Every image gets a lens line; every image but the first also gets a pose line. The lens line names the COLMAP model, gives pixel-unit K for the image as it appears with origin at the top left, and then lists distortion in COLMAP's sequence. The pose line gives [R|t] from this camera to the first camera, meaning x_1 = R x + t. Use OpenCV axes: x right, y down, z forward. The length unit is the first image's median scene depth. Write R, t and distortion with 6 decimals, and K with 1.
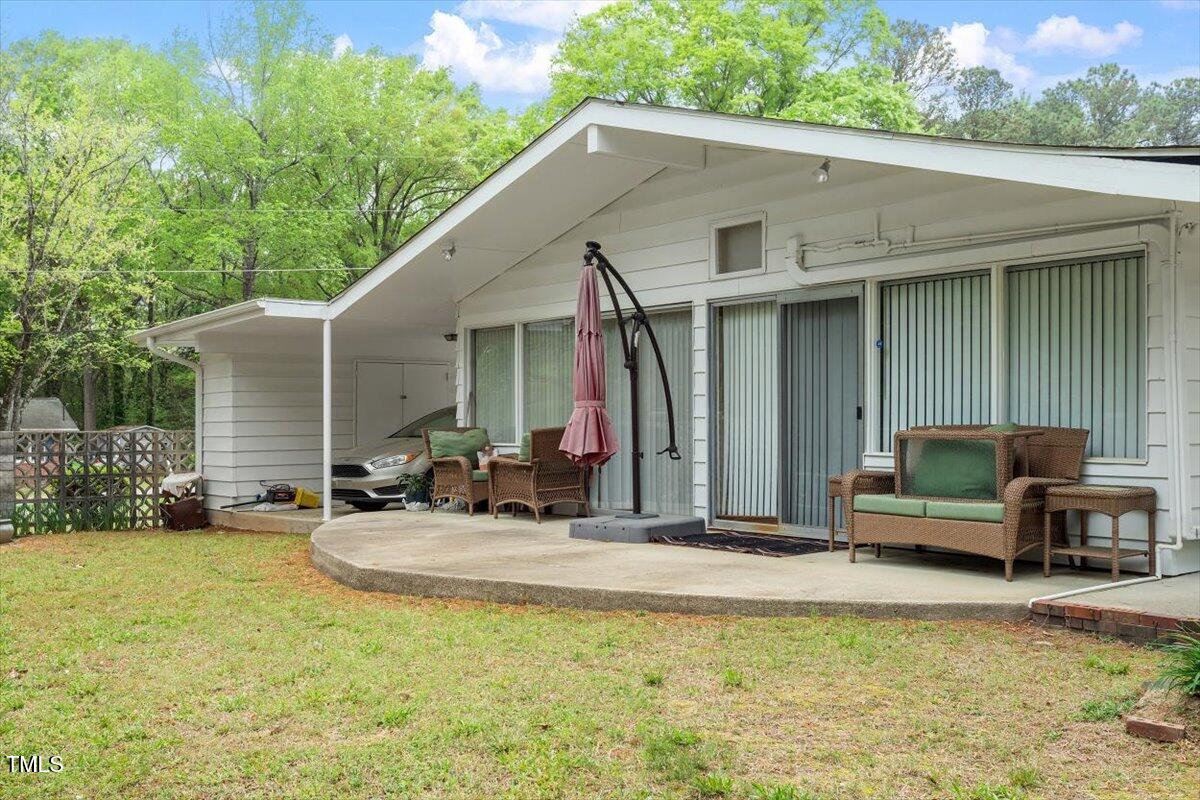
lens RADIAL K [[1214.7, 0, 600.0], [0, 1214.7, 432.2], [0, 0, 1]] dist [0.023863, 0.014178]
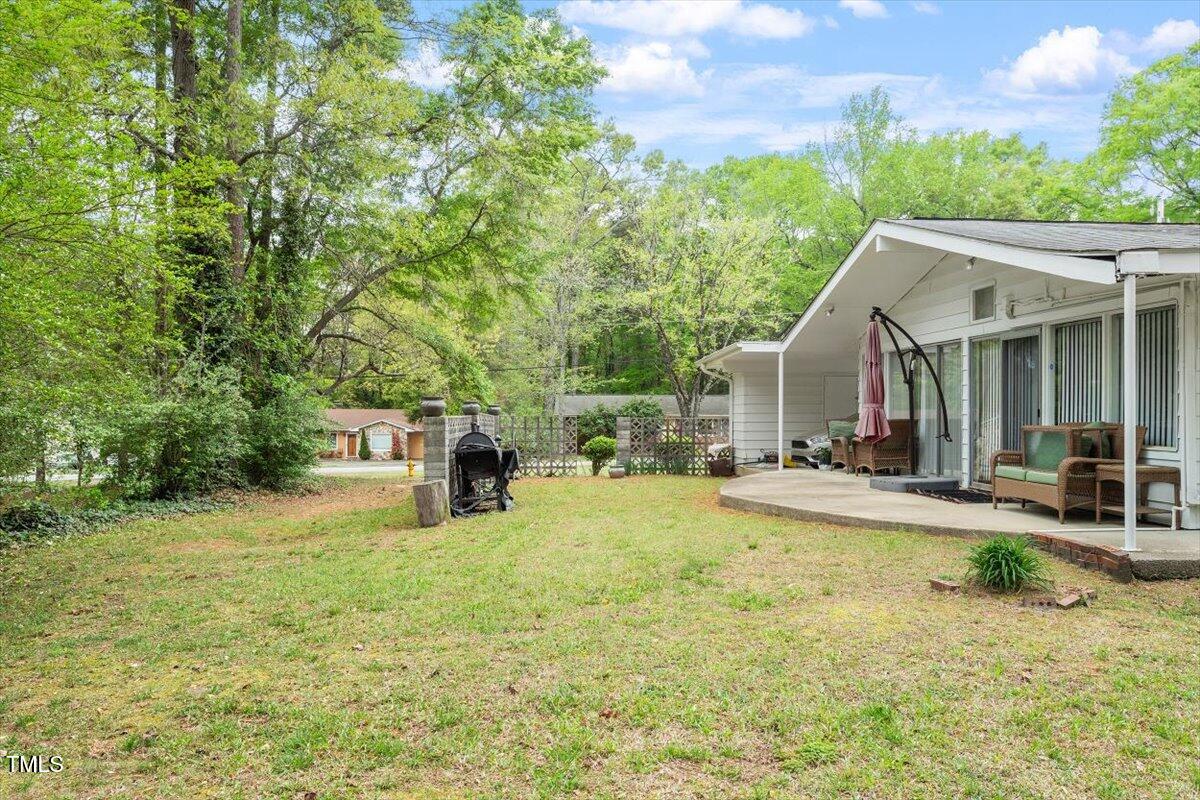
lens RADIAL K [[927.9, 0, 599.0], [0, 927.9, 414.1], [0, 0, 1]] dist [0.007113, 0.003598]
pose [[0.819335, 0.011132, -0.573207, 0.372986], [-0.013496, 0.999909, 0.000127, -0.006606], [0.573156, 0.007632, 0.819410, -0.216668]]
